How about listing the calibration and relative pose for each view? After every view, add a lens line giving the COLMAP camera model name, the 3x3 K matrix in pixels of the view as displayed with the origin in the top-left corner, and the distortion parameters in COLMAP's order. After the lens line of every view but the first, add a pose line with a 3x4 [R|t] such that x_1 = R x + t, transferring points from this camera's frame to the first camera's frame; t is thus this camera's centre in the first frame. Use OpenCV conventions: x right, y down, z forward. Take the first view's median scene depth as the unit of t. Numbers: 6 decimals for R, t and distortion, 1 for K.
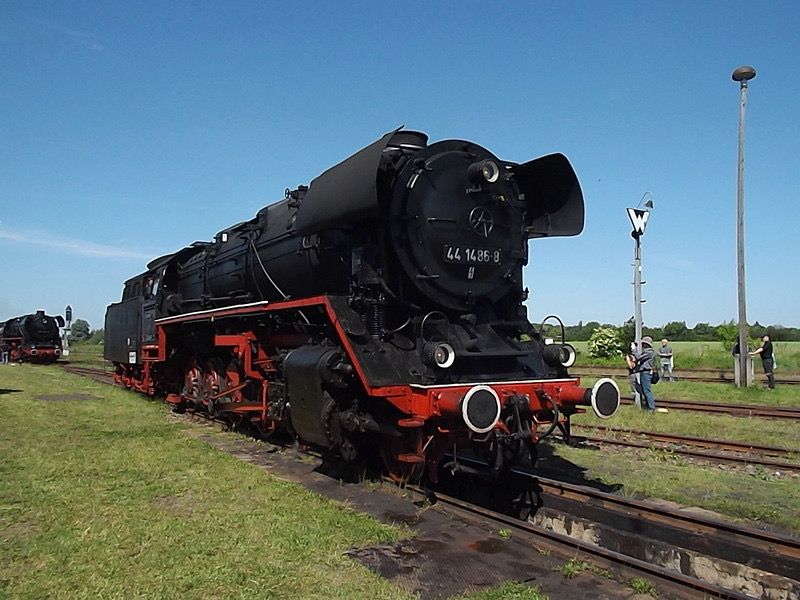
lens RADIAL K [[655.5, 0, 425.4], [0, 655.5, 305.9], [0, 0, 1]] dist [-0.028273, -0.003670]
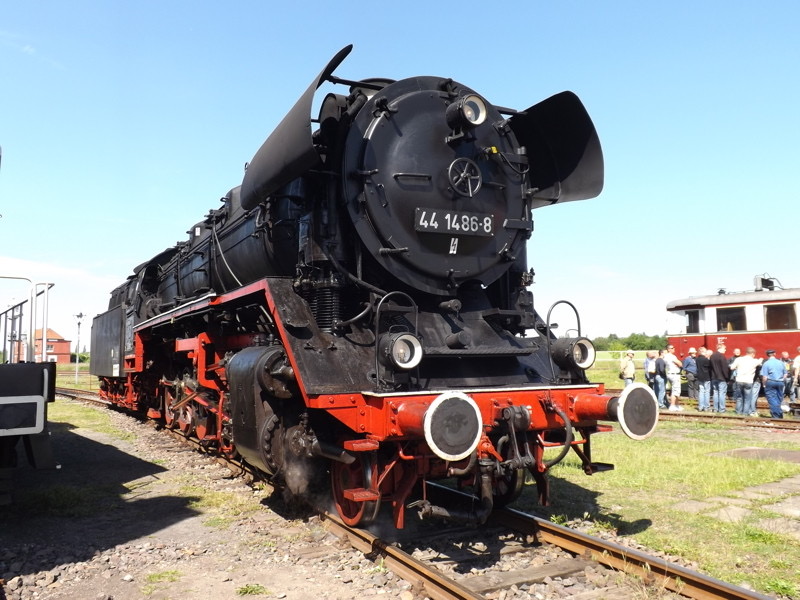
lens RADIAL K [[655.5, 0, 400.2], [0, 655.5, 292.6], [0, 0, 1]] dist [-0.028273, -0.003670]
pose [[0.996337, -0.015979, -0.084011, 0.071676], [0.012221, 0.998910, -0.045058, 0.037816], [0.084640, 0.043866, 0.995446, 0.240785]]
